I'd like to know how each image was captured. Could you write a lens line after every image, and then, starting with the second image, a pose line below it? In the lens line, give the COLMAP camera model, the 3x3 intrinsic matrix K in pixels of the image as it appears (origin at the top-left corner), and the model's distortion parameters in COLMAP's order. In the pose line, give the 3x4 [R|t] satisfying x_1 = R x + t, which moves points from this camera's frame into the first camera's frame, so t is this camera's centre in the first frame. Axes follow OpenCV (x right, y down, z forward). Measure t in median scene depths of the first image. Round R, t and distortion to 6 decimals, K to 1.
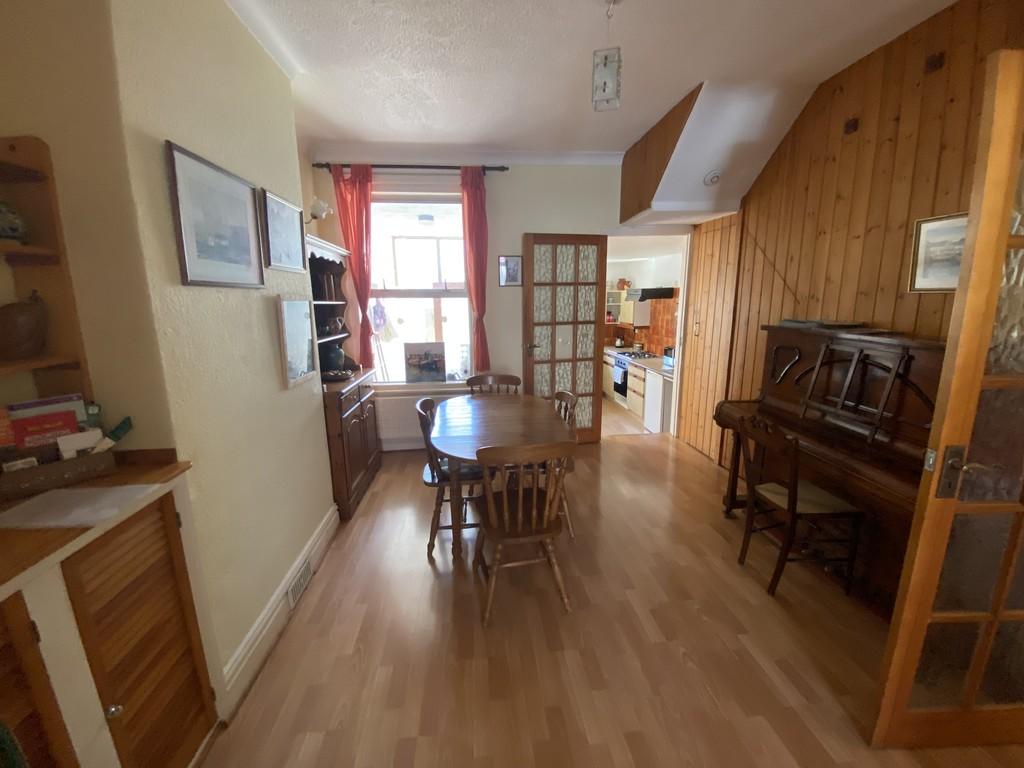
lens RADIAL K [[442.0, 0, 506.9], [0, 442.0, 383.5], [0, 0, 1]] dist [-0.001618, -0.000067]
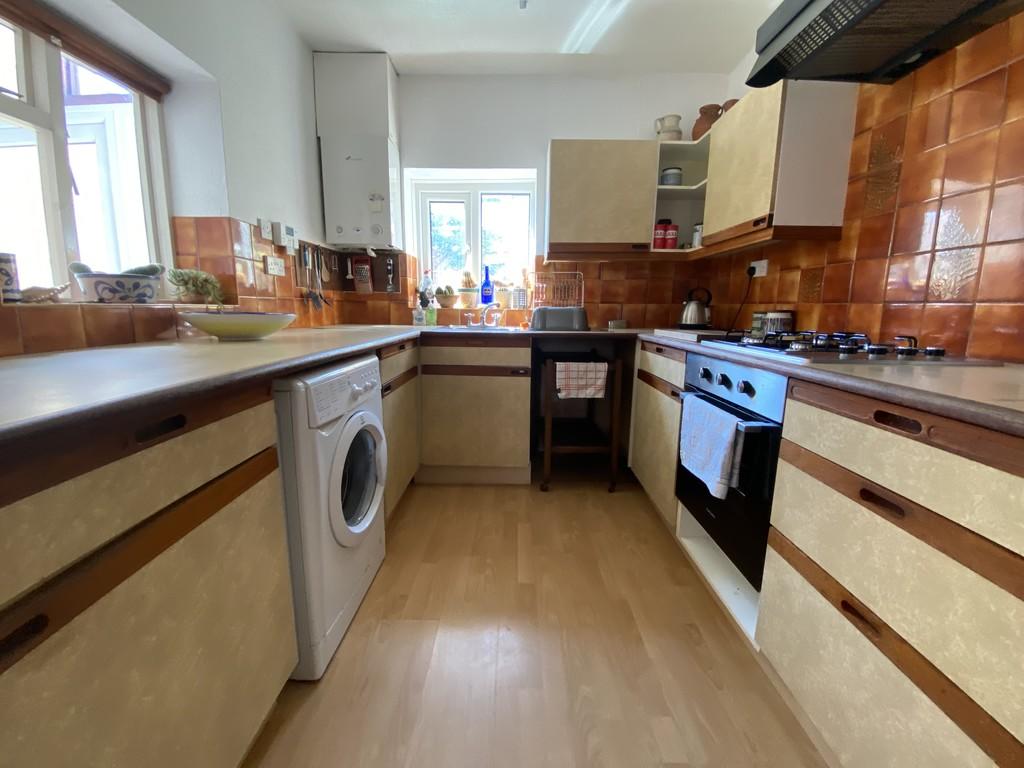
lens RADIAL K [[442.0, 0, 511.0], [0, 442.0, 382.3], [0, 0, 1]] dist [-0.001618, -0.000067]
pose [[0.995044, 0.037172, -0.092229, 0.174022], [-0.039553, 0.998926, -0.024129, -0.035988], [0.091233, 0.027657, 0.995445, 0.757752]]
